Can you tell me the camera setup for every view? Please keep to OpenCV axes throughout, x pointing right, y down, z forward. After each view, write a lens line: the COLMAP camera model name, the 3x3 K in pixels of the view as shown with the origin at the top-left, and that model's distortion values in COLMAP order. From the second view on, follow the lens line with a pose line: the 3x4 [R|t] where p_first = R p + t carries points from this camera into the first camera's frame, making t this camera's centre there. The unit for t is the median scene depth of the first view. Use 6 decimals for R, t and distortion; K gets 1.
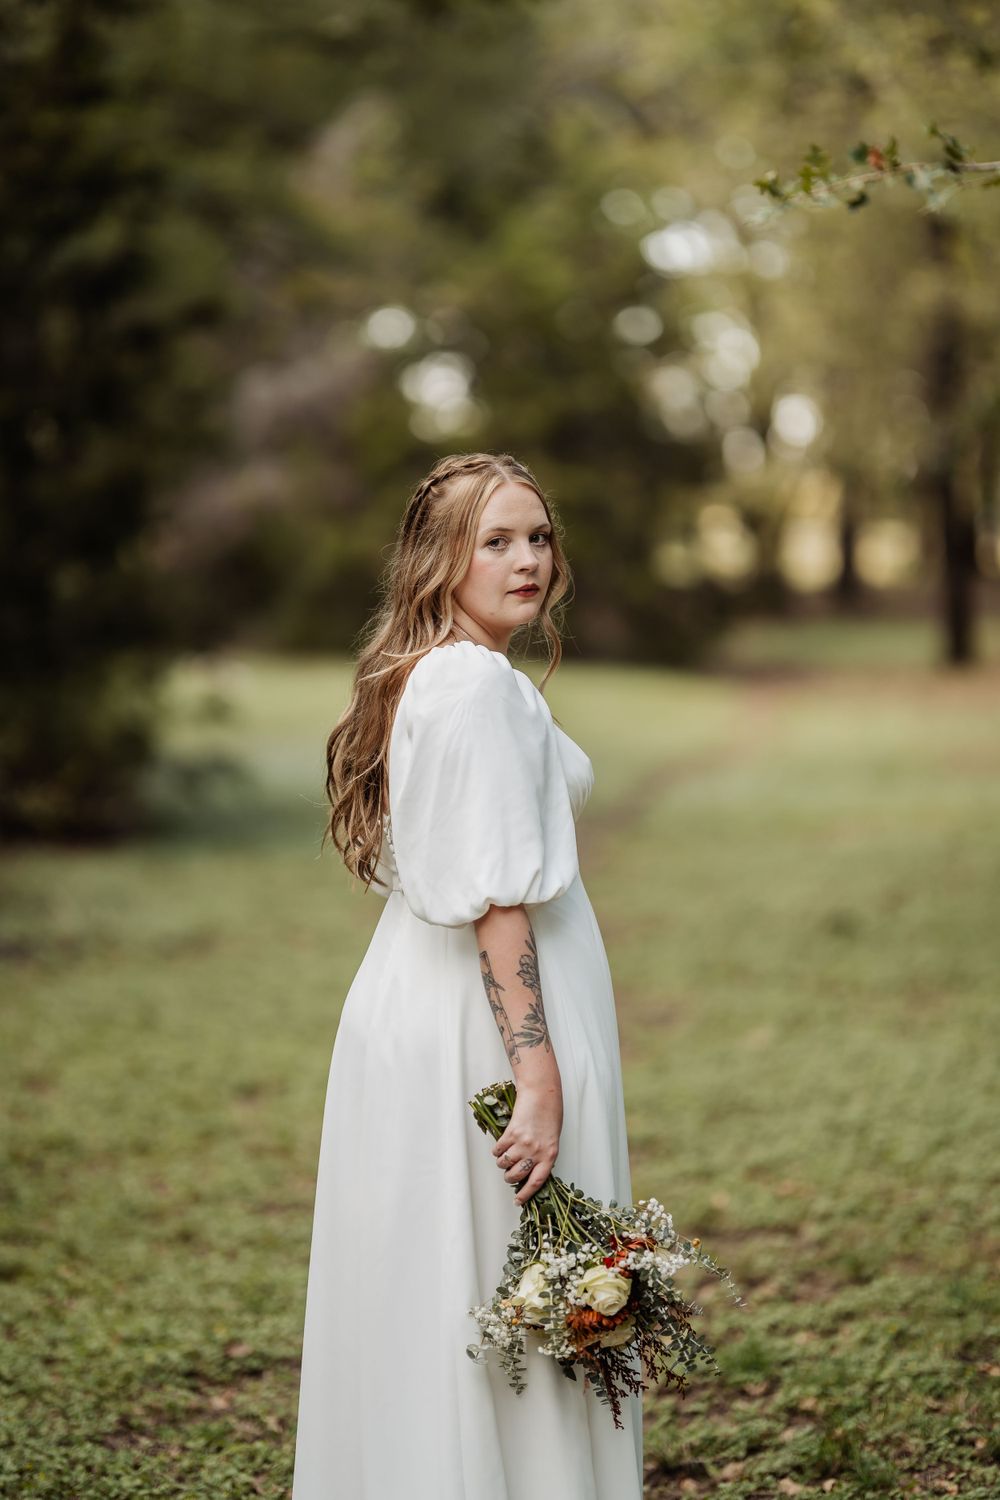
lens RADIAL K [[4482.5, 0, 500.0], [0, 4482.5, 750.0], [0, 0, 1]] dist [0.231835, -1.421487]
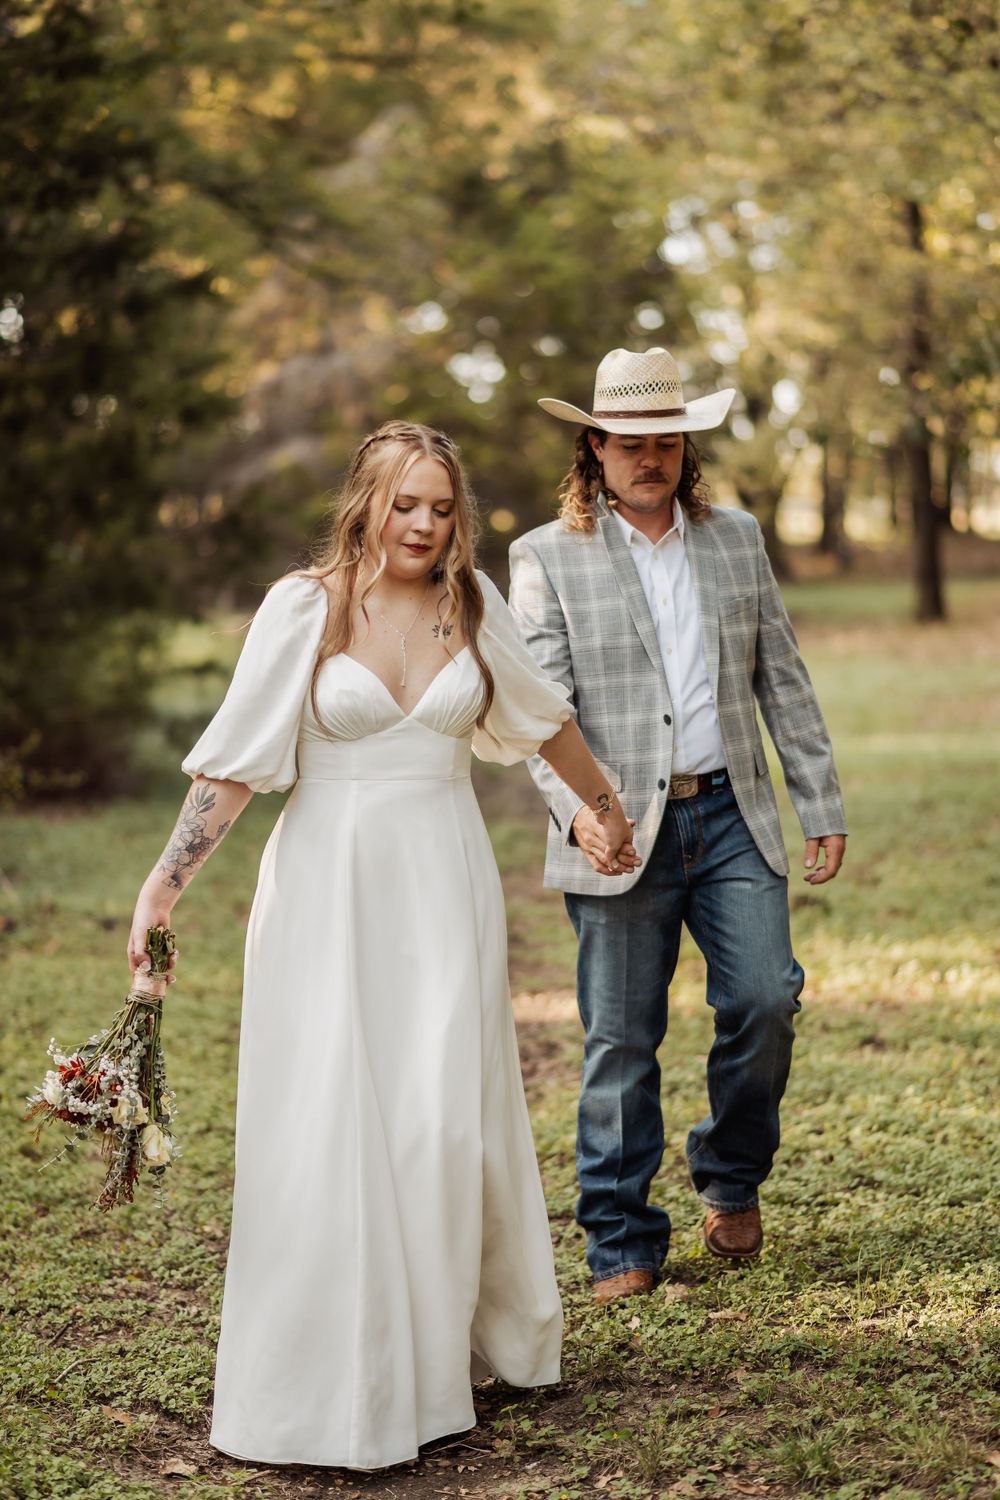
lens RADIAL K [[3675.2, 0, 482.5], [0, 3675.2, 770.6], [0, 0, 1]] dist [-0.001820, 0.101605]
pose [[0.999708, -0.008117, -0.022752, 0.017667], [0.008537, 0.999793, 0.018449, -0.000061], [0.022598, -0.018638, 0.999571, 0.156624]]
